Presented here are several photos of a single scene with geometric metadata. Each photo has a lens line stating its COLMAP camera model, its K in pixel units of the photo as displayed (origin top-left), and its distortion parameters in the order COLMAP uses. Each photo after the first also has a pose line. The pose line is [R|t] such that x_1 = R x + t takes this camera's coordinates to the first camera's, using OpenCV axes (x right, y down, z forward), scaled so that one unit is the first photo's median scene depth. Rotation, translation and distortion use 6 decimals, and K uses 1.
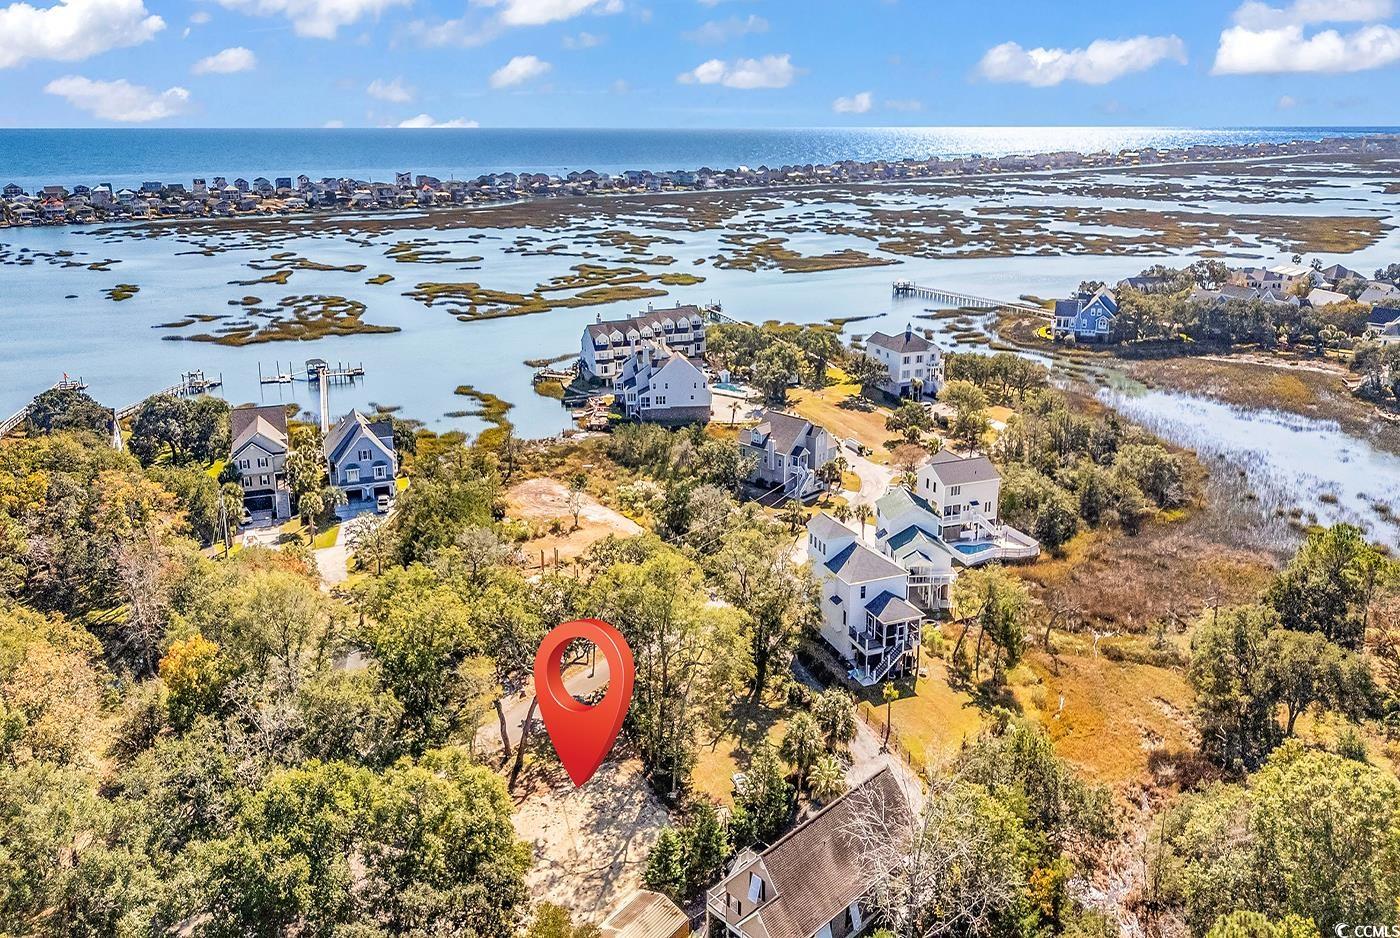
lens RADIAL K [[1144.5, 0, 764.3], [0, 1144.5, 442.1], [0, 0, 1]] dist [0.091970, -0.125243]
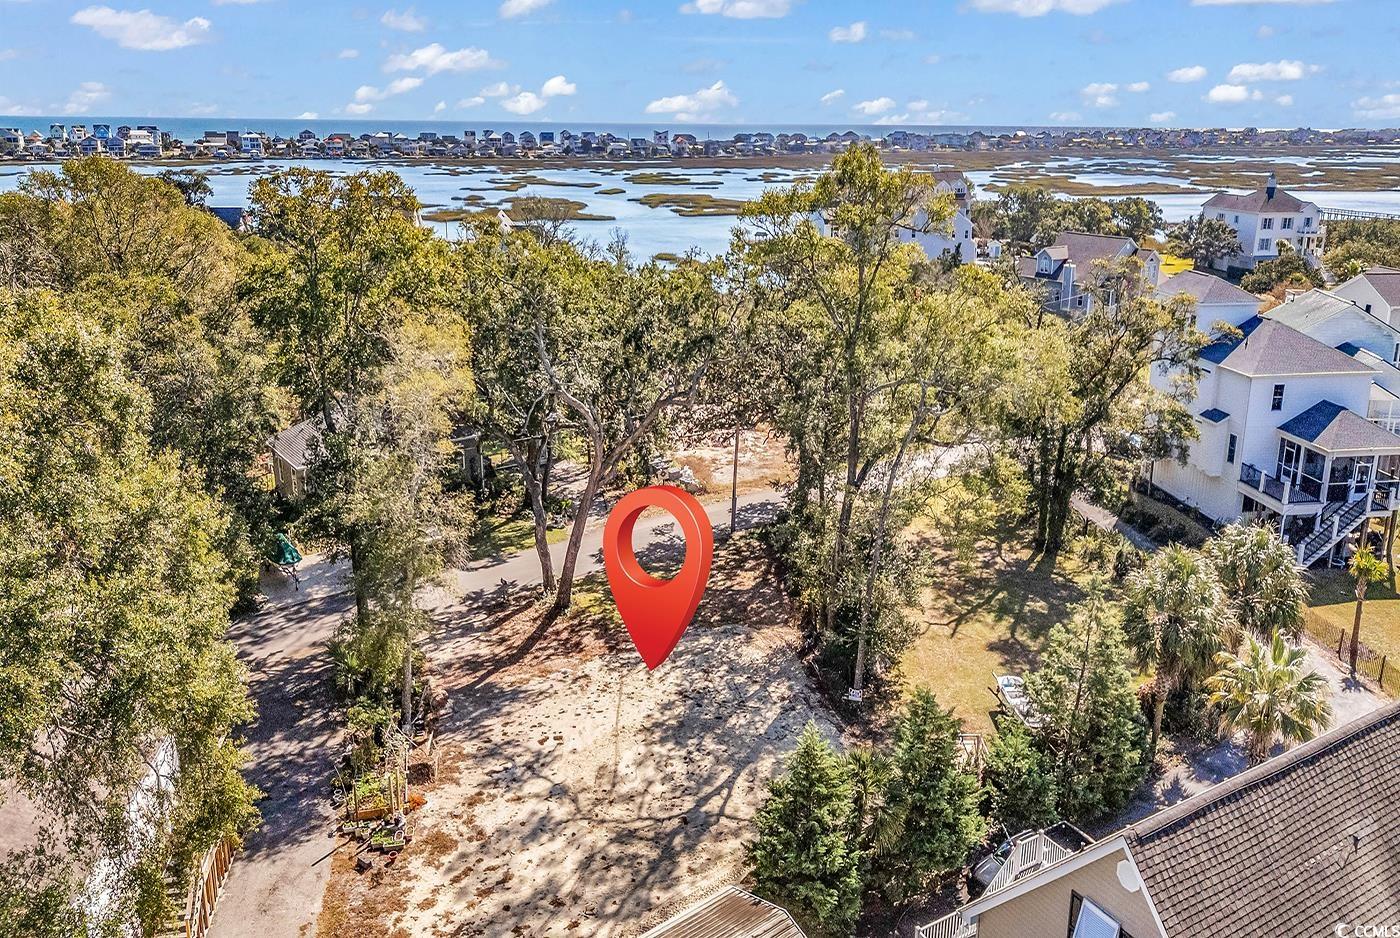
lens RADIAL K [[1159.4, 0, 692.9], [0, 1159.4, 446.6], [0, 0, 1]] dist [0.098393, -0.142352]
pose [[0.960896, 0.078930, -0.265421, -0.015032], [-0.078955, 0.996822, 0.010594, 0.114593], [0.265414, 0.010776, 0.964074, 0.298119]]
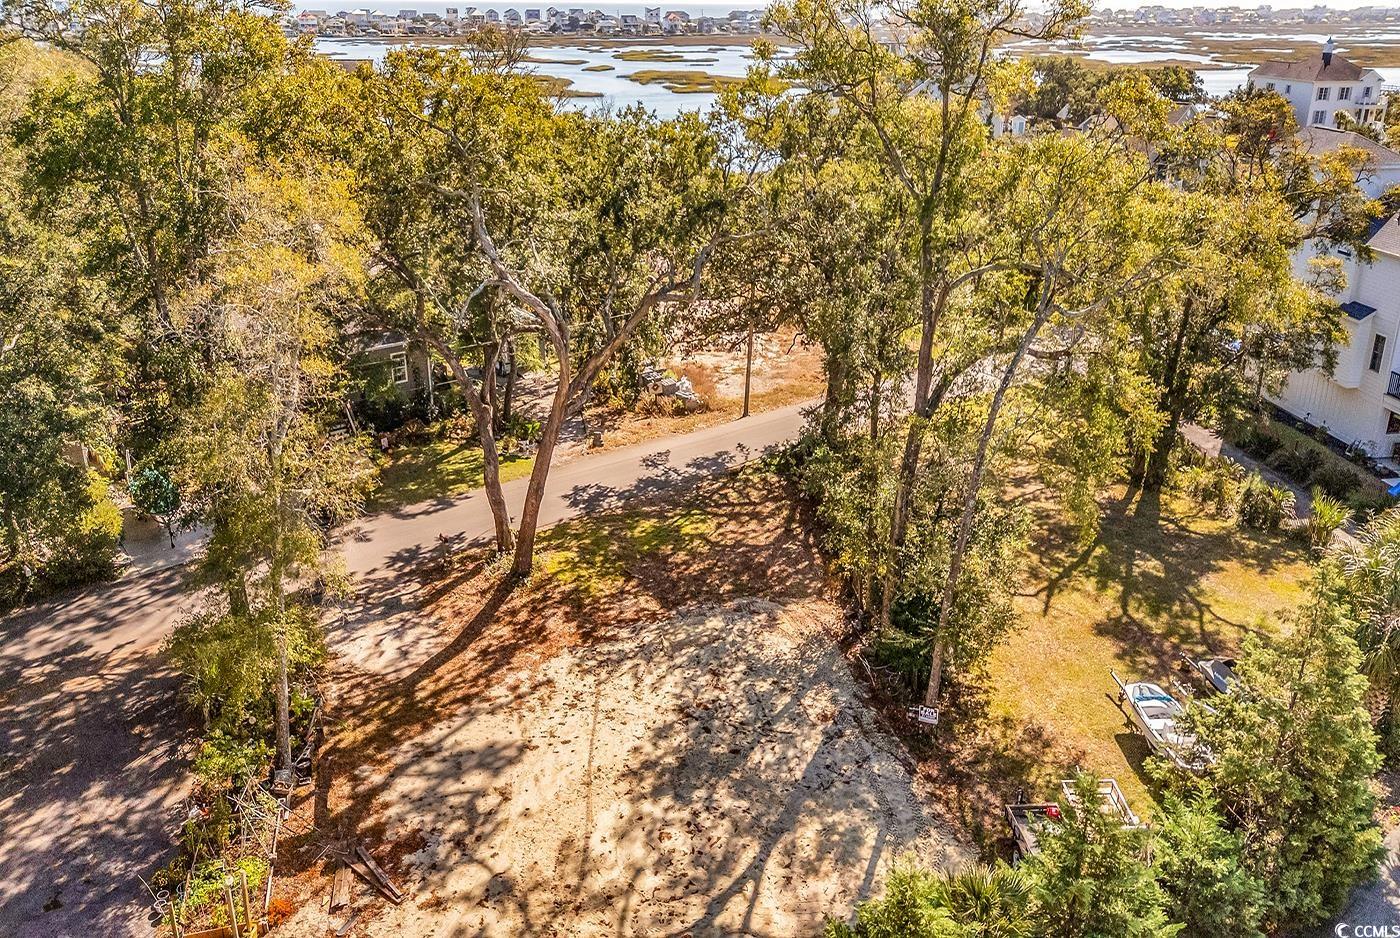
lens RADIAL K [[1154.7, 0, 696.6], [0, 1154.7, 459.1], [0, 0, 1]] dist [0.094378, -0.129326]
pose [[0.963361, 0.101988, -0.248062, -0.037409], [-0.076272, 0.990869, 0.111181, 0.112304], [0.257136, -0.088187, 0.962343, 0.372543]]
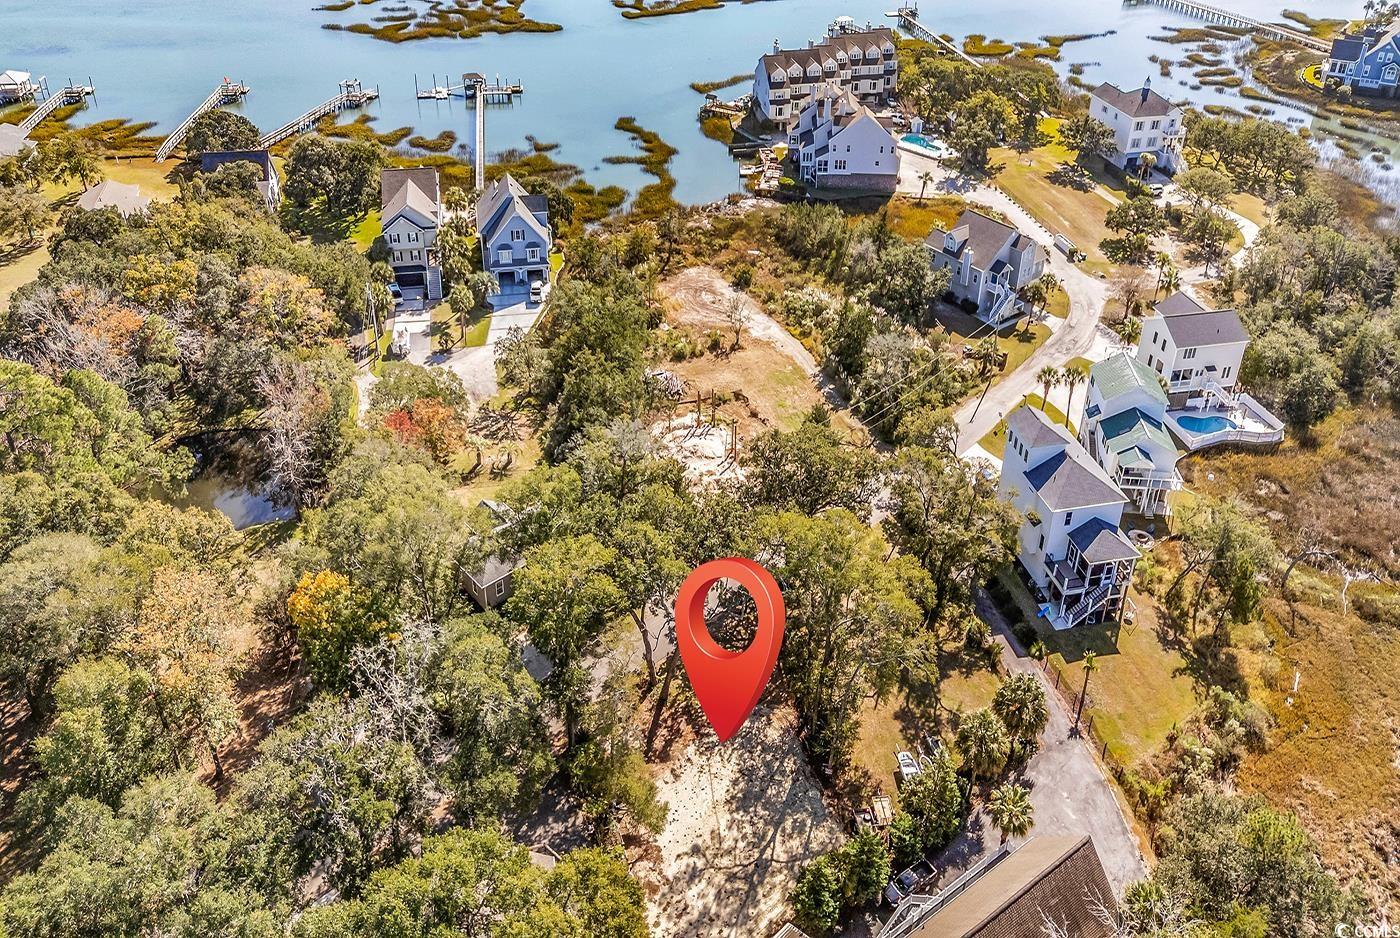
lens RADIAL K [[1153.4, 0, 714.7], [0, 1153.4, 442.8], [0, 0, 1]] dist [0.085245, -0.125628]
pose [[0.981604, 0.110705, -0.155558, -0.029413], [-0.062200, 0.955713, 0.287652, -0.104173], [0.180513, -0.272685, 0.945017, 0.110005]]
